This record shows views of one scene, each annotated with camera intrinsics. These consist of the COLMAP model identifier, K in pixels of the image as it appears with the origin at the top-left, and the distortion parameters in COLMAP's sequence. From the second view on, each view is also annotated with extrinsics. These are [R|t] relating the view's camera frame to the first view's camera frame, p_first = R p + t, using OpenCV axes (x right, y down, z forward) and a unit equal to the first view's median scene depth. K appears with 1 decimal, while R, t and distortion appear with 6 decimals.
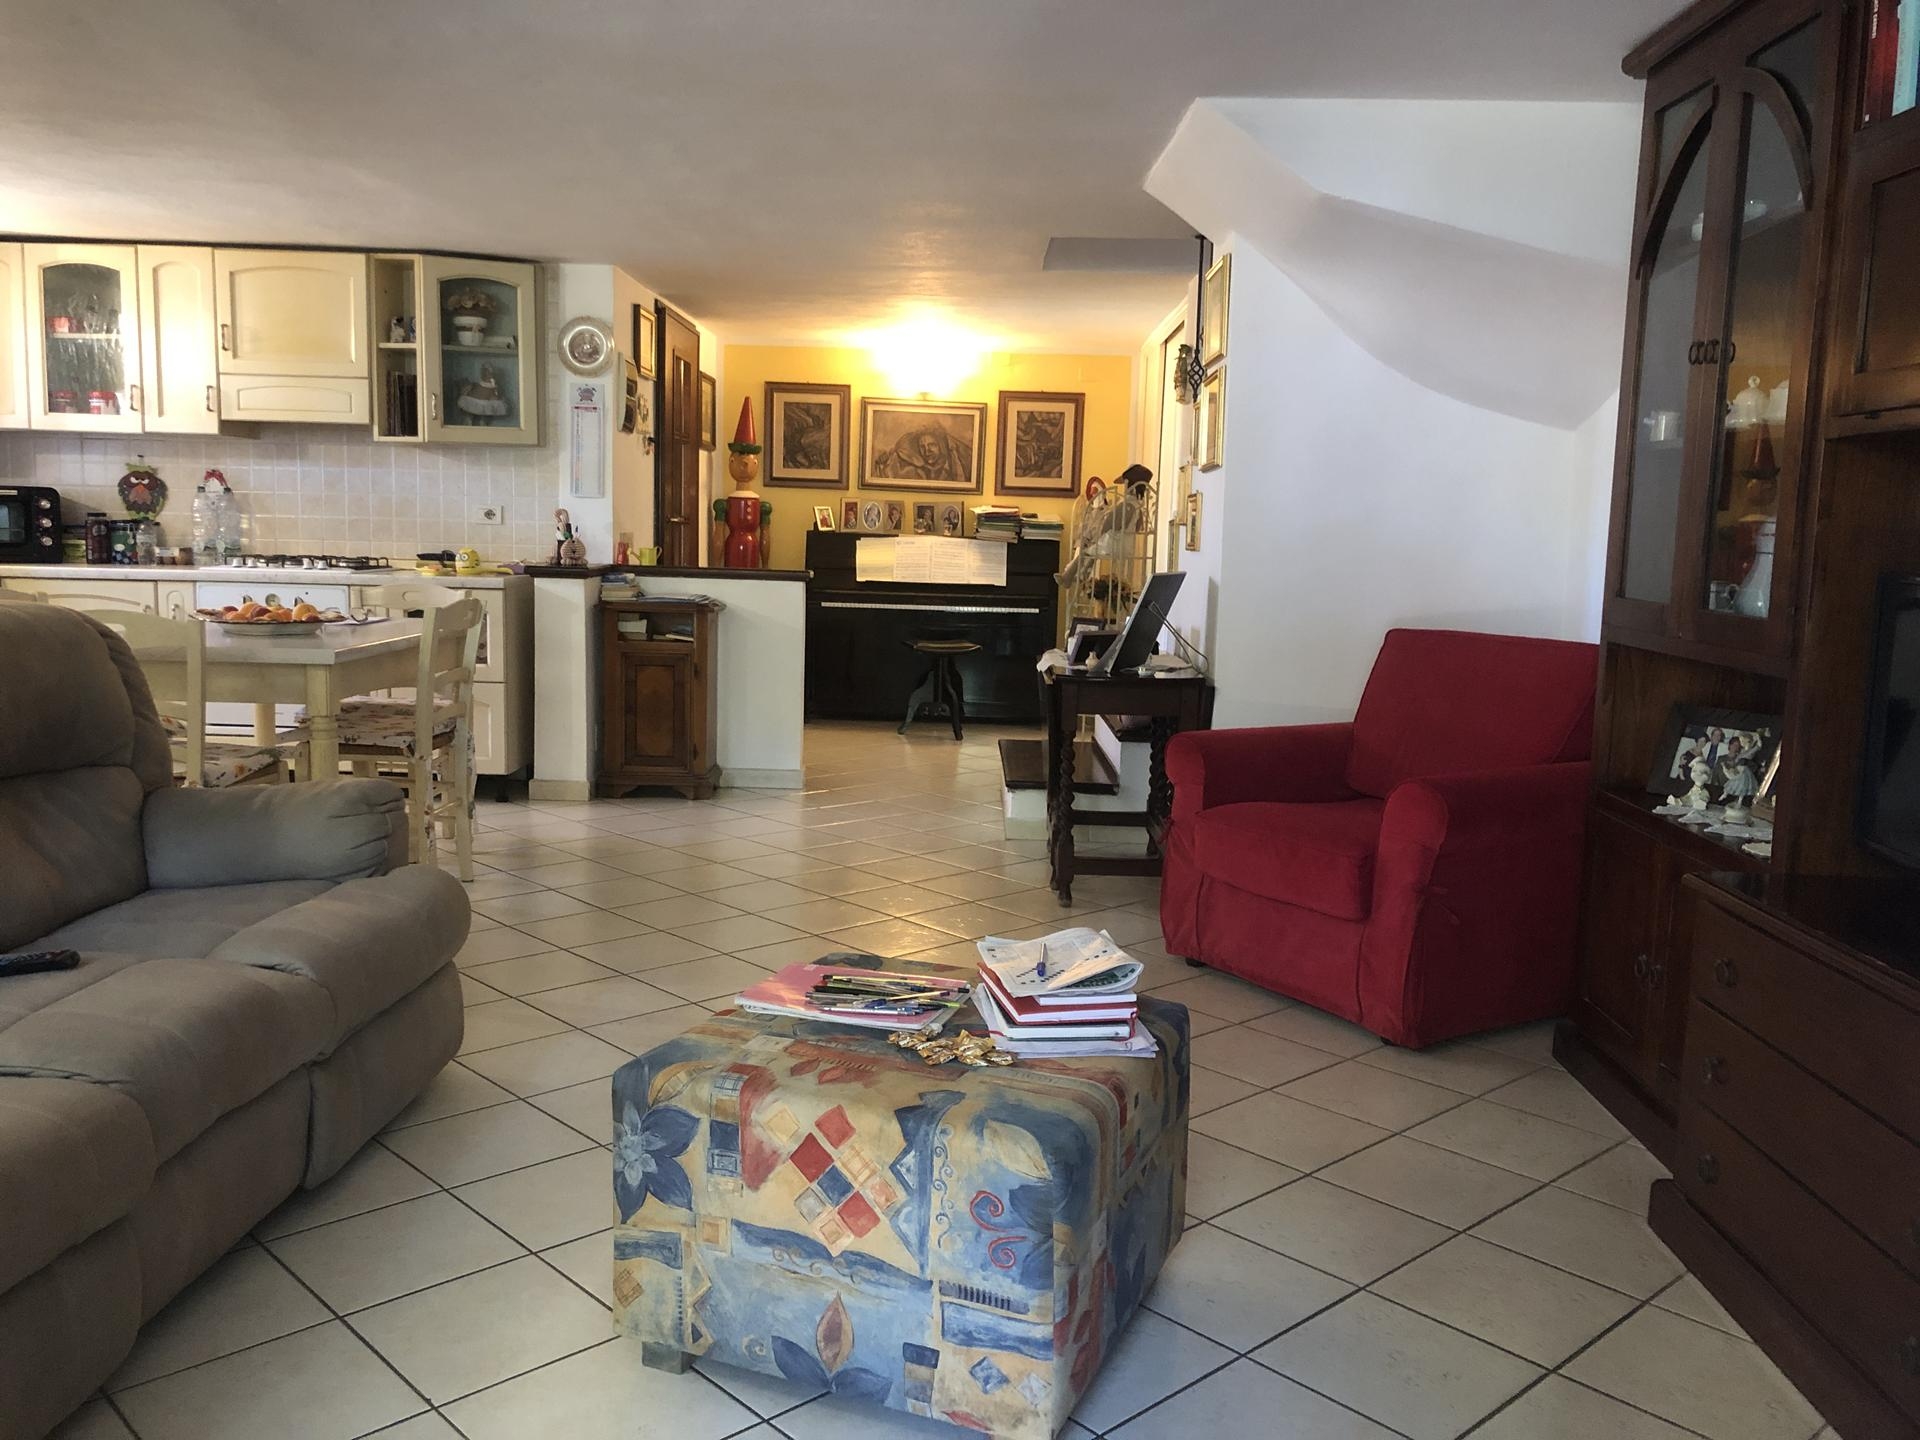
lens RADIAL K [[1547.9, 0, 983.5], [0, 1547.9, 719.1], [0, 0, 1]] dist [0.043643, -0.056587]
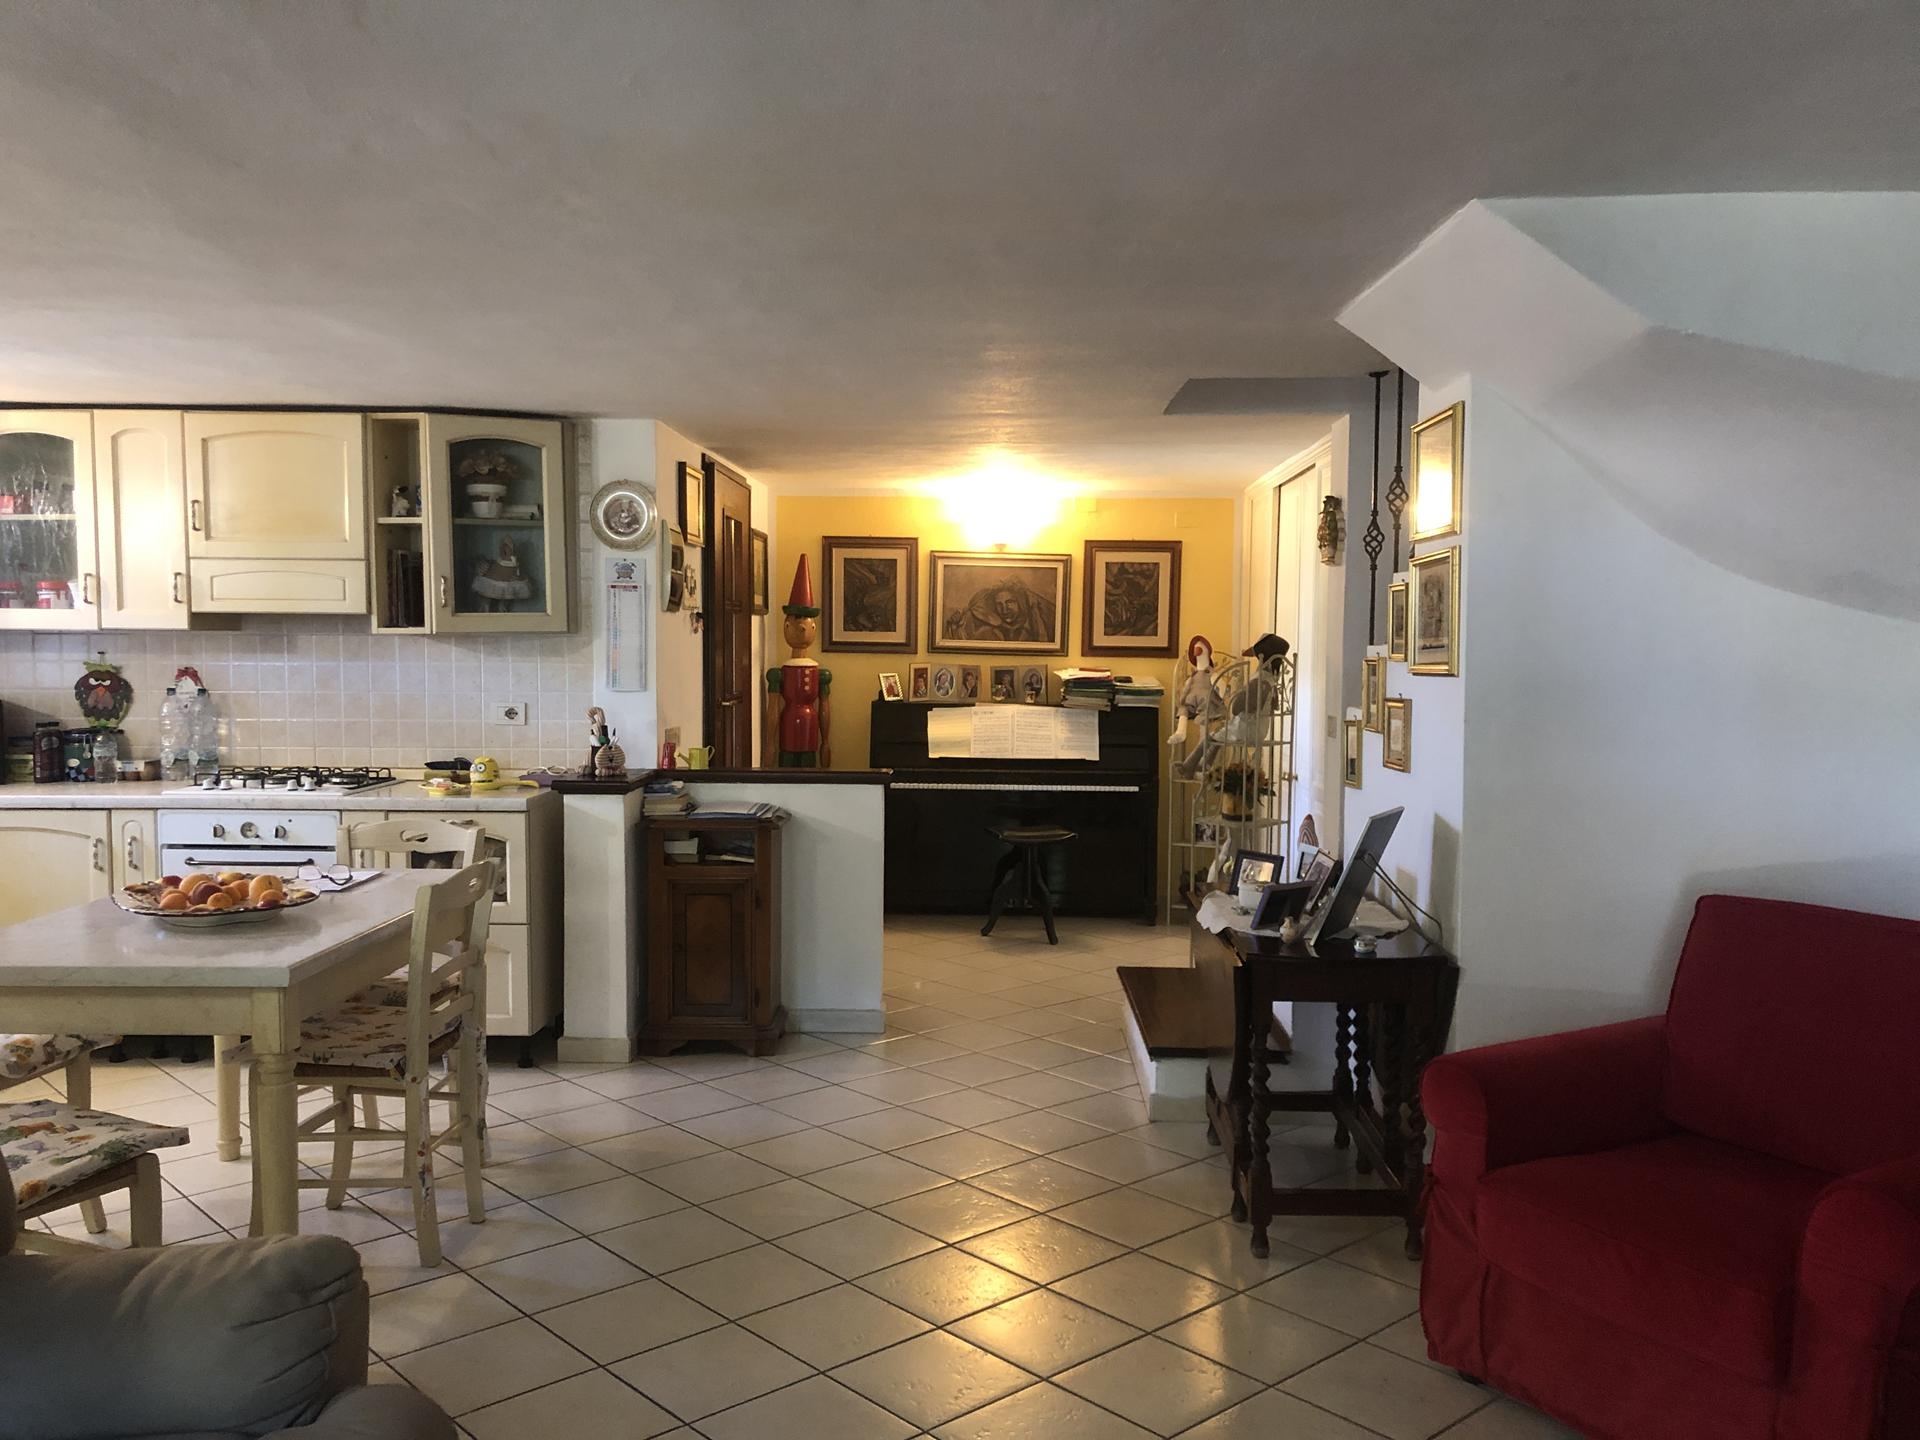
lens RADIAL K [[1557.3, 0, 998.4], [0, 1557.3, 763.7], [0, 0, 1]] dist [0.055049, -0.079221]
pose [[0.999726, -0.019443, -0.013064, -0.042852], [0.018804, 0.998701, -0.047348, -0.059620], [0.013968, 0.047089, 0.998793, 0.157717]]
